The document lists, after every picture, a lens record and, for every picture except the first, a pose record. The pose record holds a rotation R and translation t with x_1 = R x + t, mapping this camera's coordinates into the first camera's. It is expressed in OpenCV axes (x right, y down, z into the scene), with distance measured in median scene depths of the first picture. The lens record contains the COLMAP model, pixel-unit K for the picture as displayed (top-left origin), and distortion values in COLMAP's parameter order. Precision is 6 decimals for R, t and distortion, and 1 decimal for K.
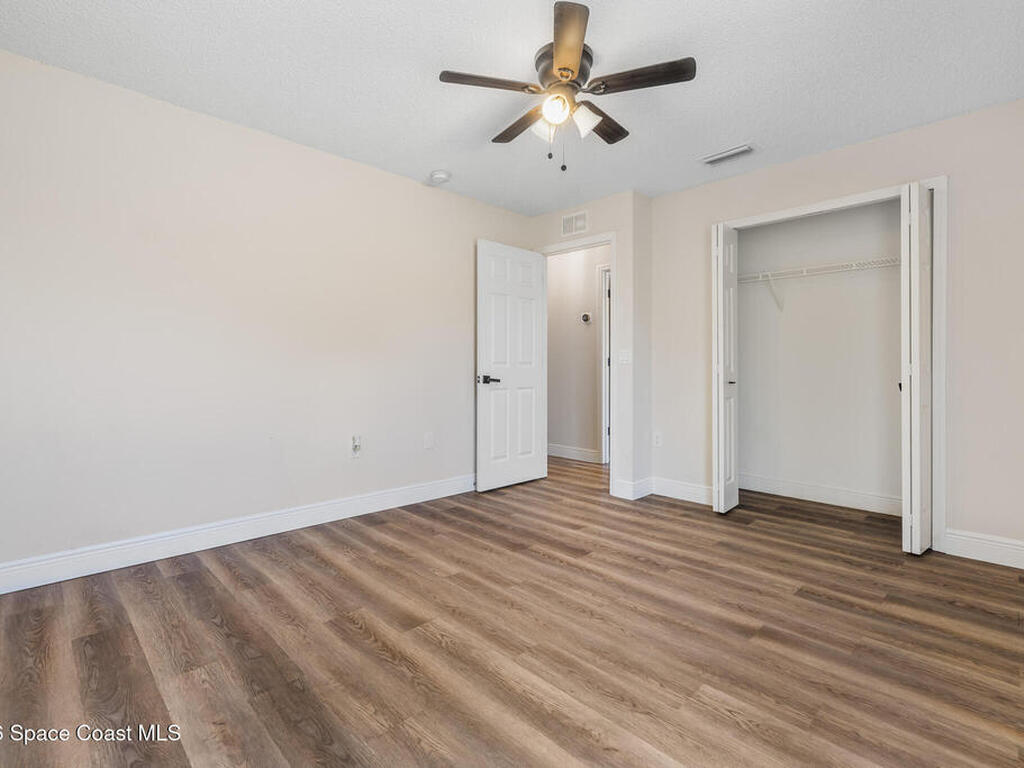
lens RADIAL K [[486.5, 0, 505.8], [0, 486.5, 375.8], [0, 0, 1]] dist [-0.001158, -0.000292]
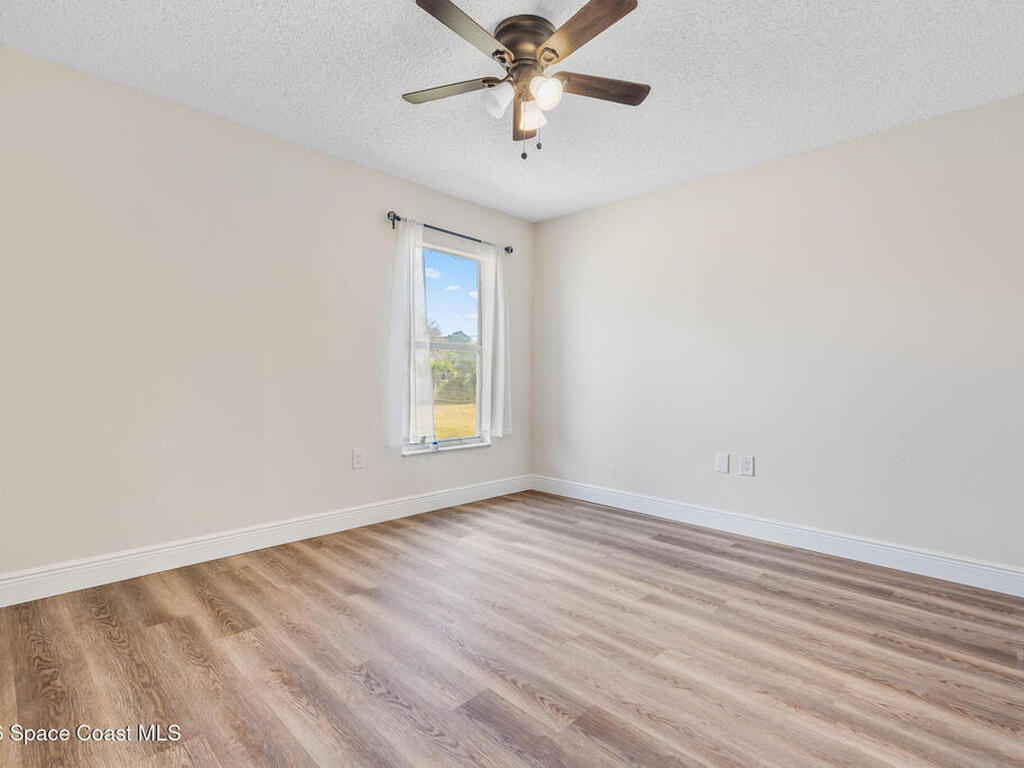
lens RADIAL K [[486.5, 0, 505.8], [0, 486.5, 375.8], [0, 0, 1]] dist [-0.001158, -0.000292]
pose [[-0.999362, -0.020328, -0.029381, 0.182316], [-0.020660, 0.999726, 0.011037, -0.027385], [0.029149, 0.011637, -0.999507, 1.957012]]
